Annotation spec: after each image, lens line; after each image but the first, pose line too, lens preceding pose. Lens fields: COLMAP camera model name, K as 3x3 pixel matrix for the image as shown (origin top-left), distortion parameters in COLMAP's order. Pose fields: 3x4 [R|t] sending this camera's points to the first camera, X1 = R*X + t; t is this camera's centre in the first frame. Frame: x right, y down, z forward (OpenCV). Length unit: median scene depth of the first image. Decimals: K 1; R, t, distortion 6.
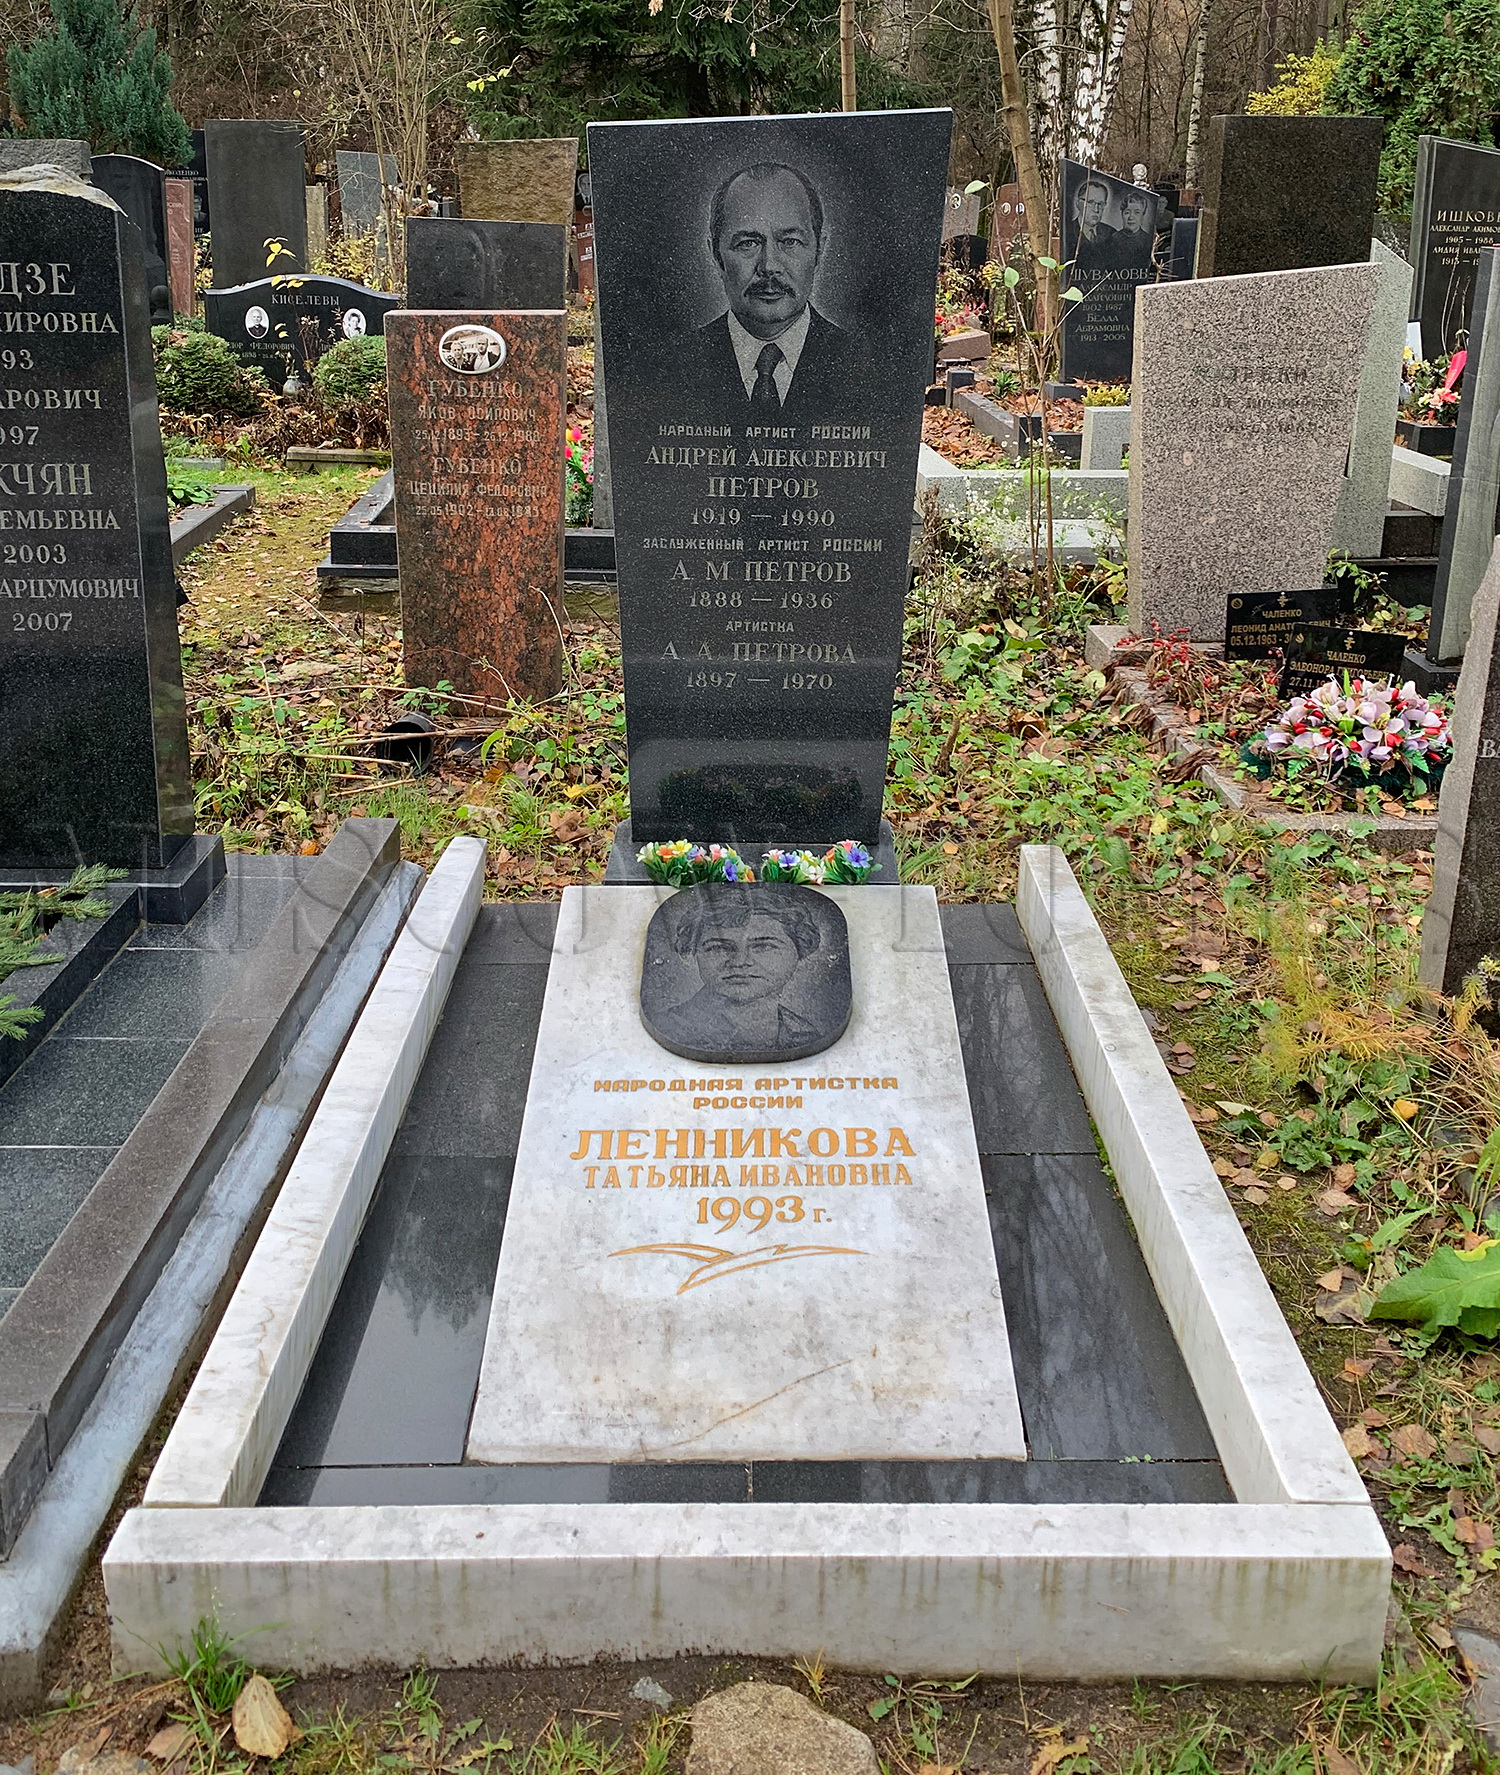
lens RADIAL K [[2025.8, 0, 733.3], [0, 2025.8, 892.5], [0, 0, 1]] dist [0.018739, 0.000000]
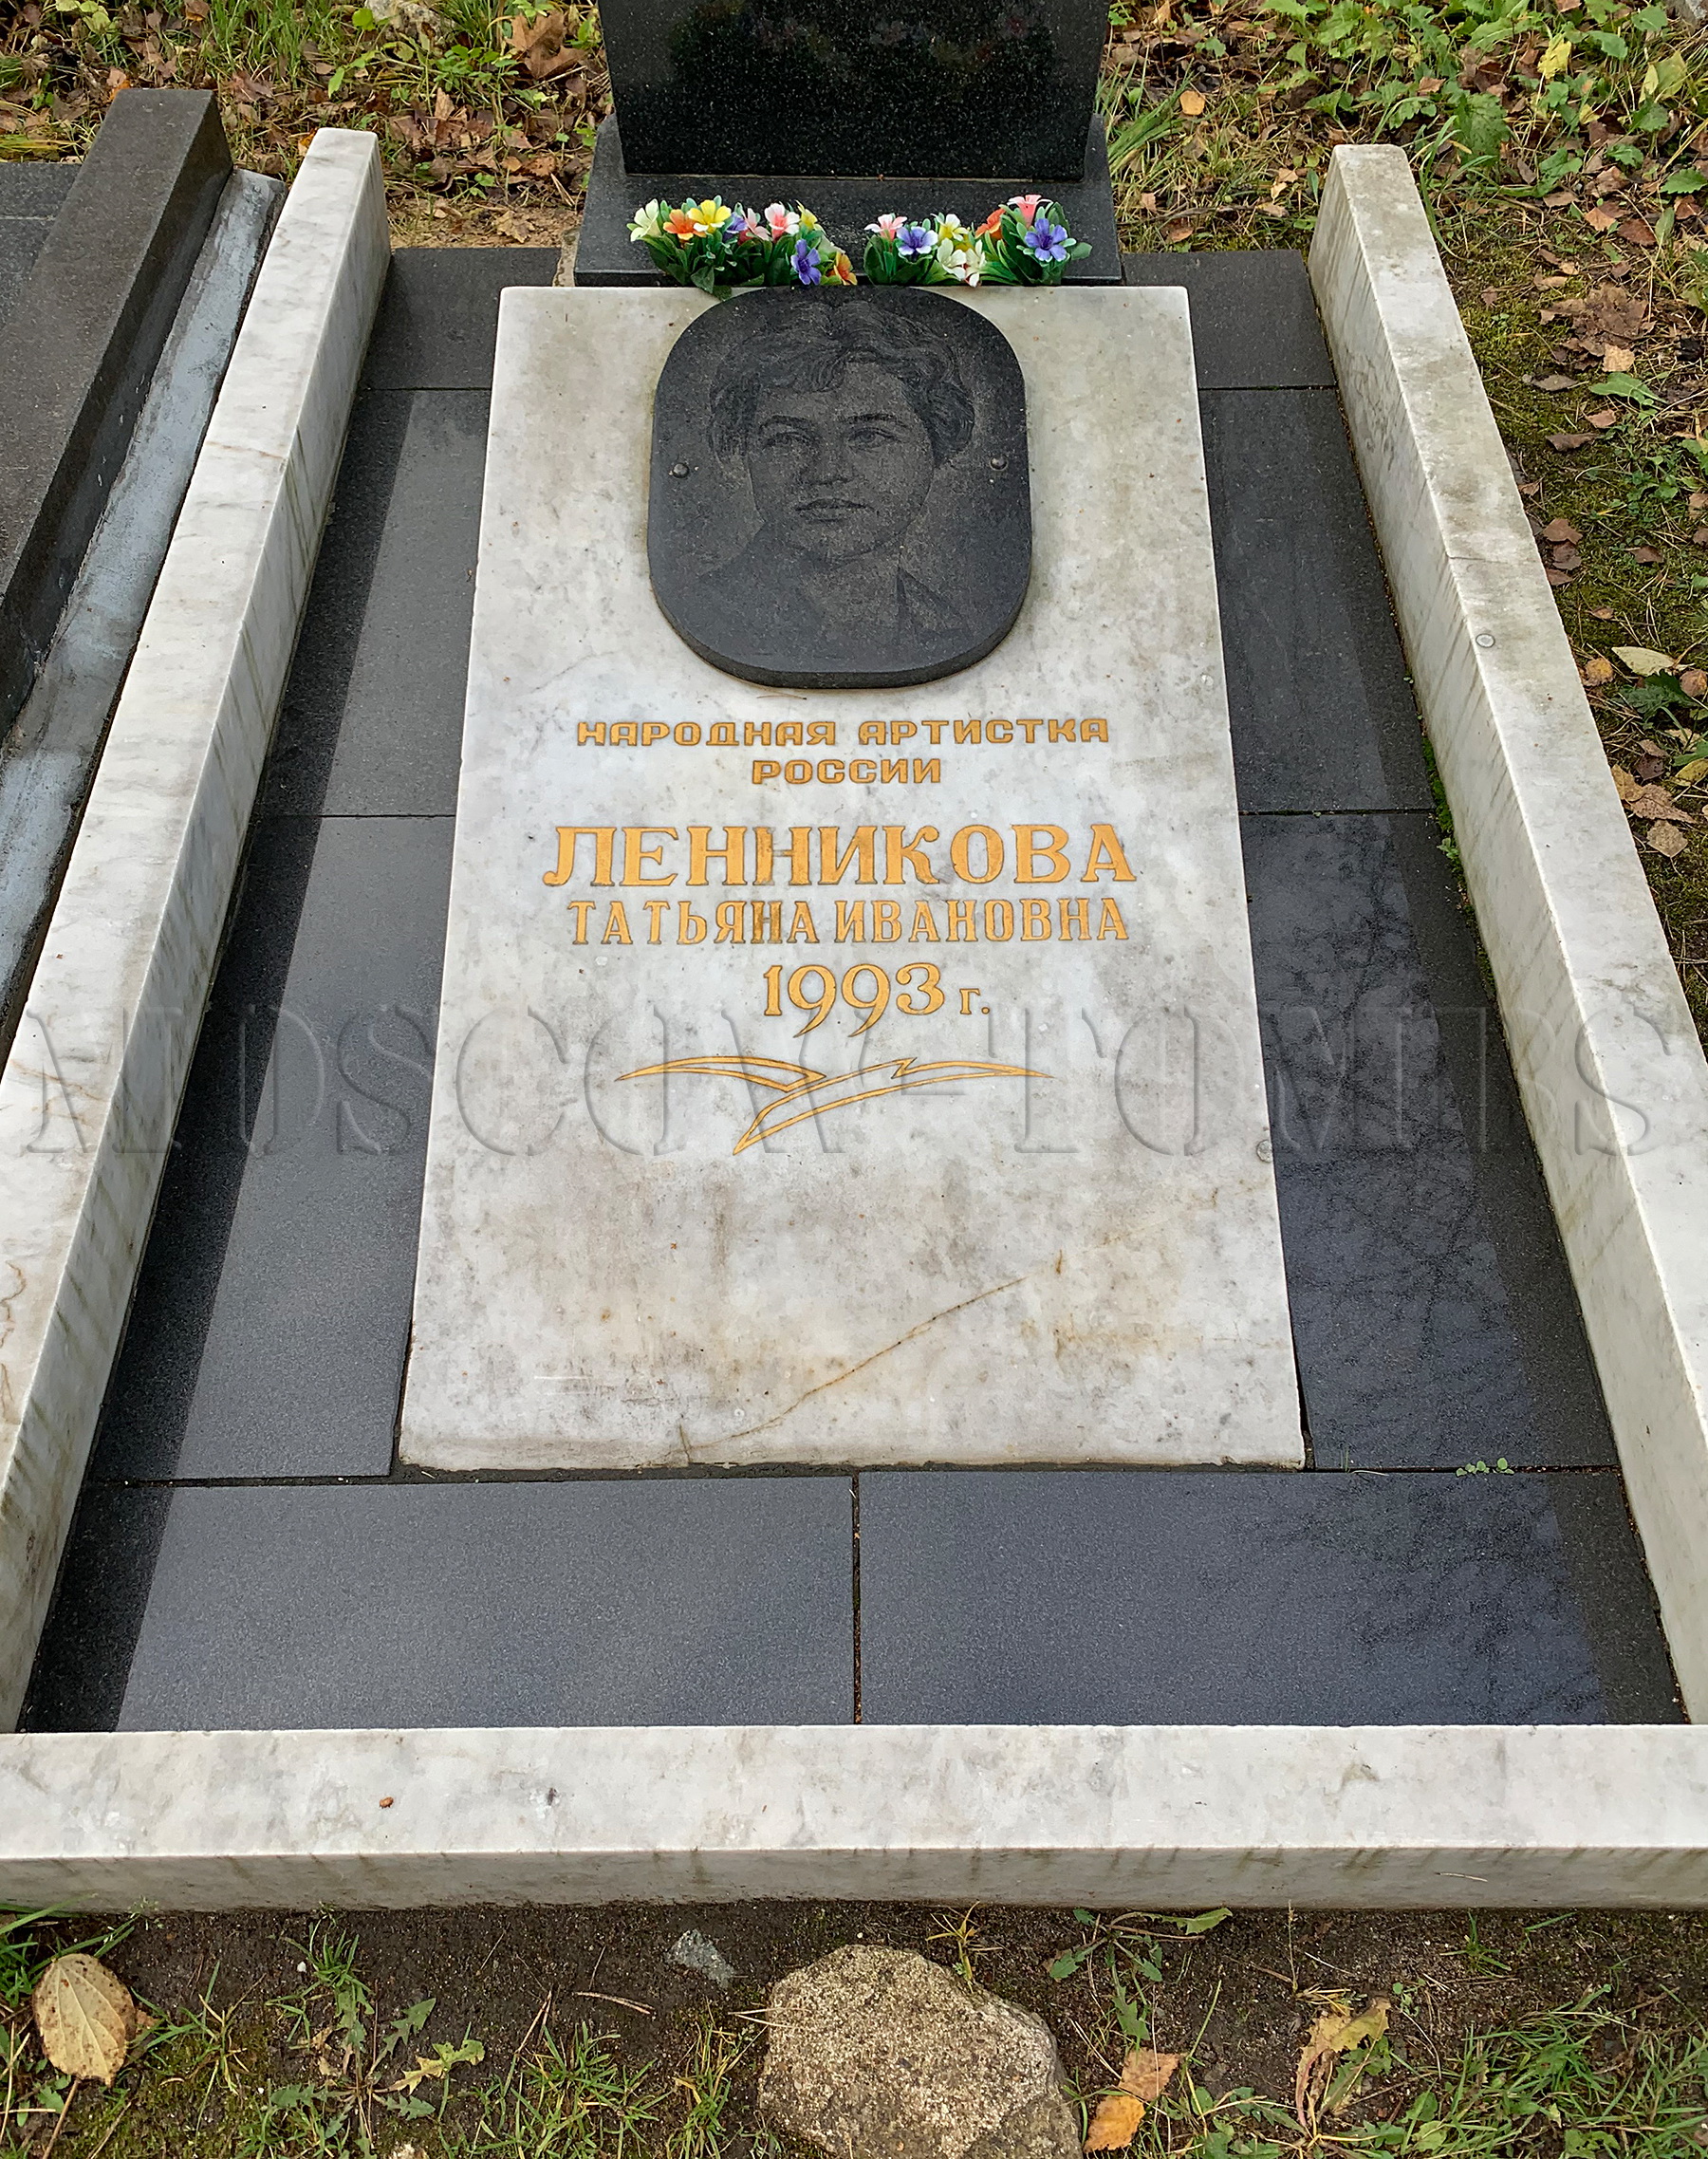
lens RADIAL K [[1834.0, 0, 903.7], [0, 1834.0, 1133.7], [0, 0, 1]] dist [0.059149, -0.069808]
pose [[0.999754, -0.018916, 0.011622, 0.015864], [0.009027, 0.824608, 0.565632, -0.108405], [-0.020283, -0.565388, 0.824576, 0.523977]]
